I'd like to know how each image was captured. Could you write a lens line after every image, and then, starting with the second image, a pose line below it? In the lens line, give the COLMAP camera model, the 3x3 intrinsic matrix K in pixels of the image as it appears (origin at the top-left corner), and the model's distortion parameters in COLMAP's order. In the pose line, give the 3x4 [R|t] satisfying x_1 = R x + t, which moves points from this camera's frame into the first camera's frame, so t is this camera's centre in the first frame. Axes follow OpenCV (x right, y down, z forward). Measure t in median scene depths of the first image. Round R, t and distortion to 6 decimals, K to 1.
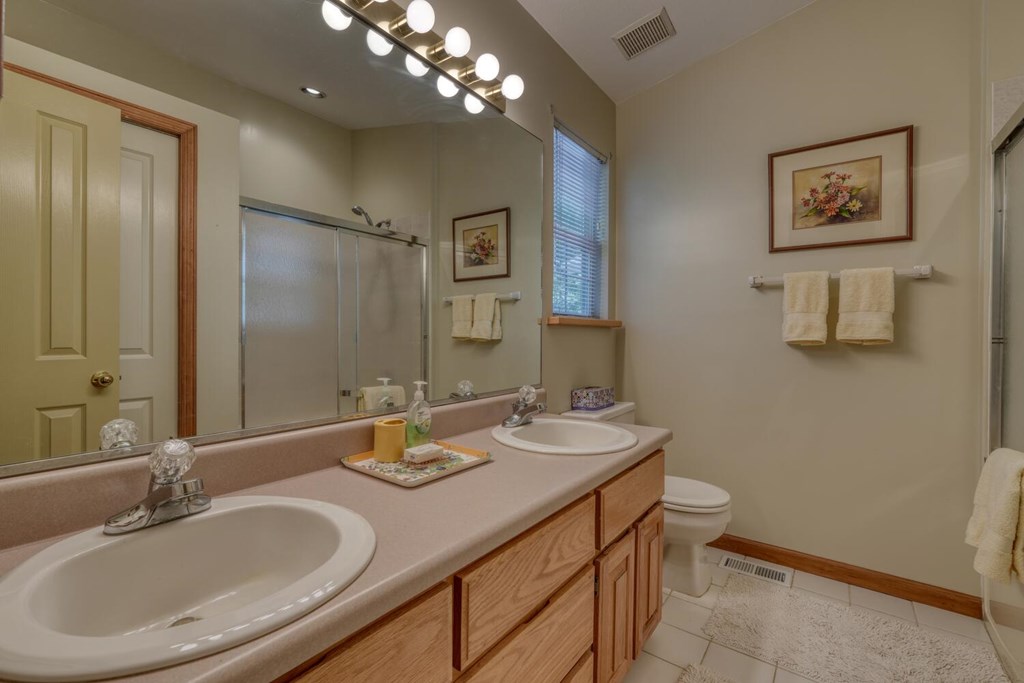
lens RADIAL K [[434.8, 0, 511.8], [0, 434.8, 336.7], [0, 0, 1]] dist [-0.002535, 0.000848]
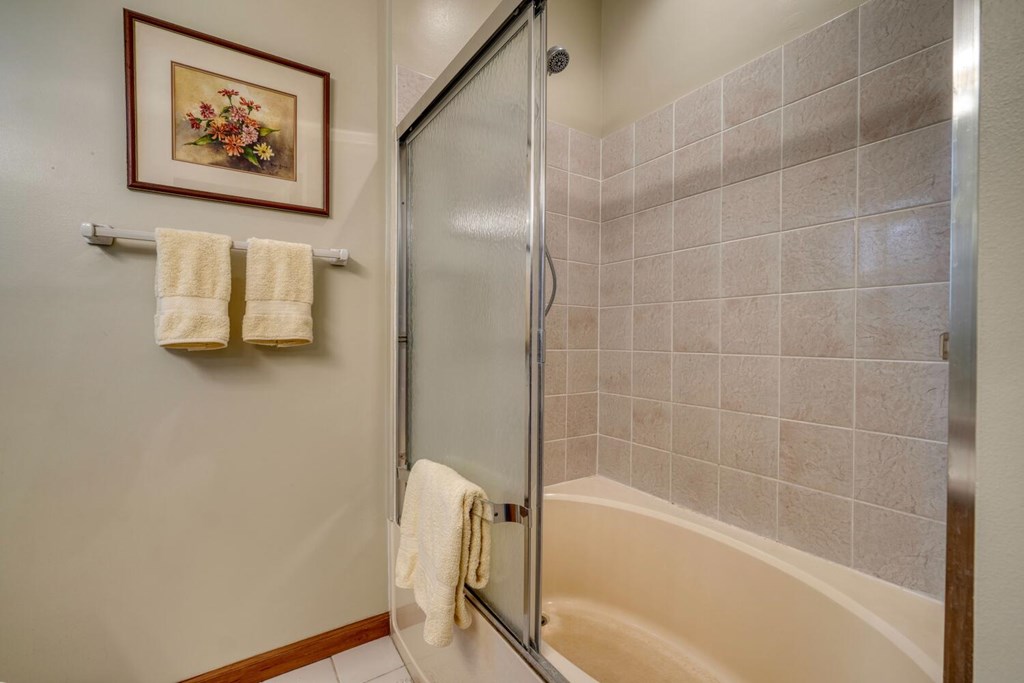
lens RADIAL K [[434.8, 0, 511.7], [0, 434.8, 336.7], [0, 0, 1]] dist [-0.002535, 0.000848]
pose [[0.341214, -0.010998, 0.939921, 0.256354], [0.001839, 0.999937, 0.011033, -0.005457], [-0.939984, -0.002036, 0.341213, 0.377241]]
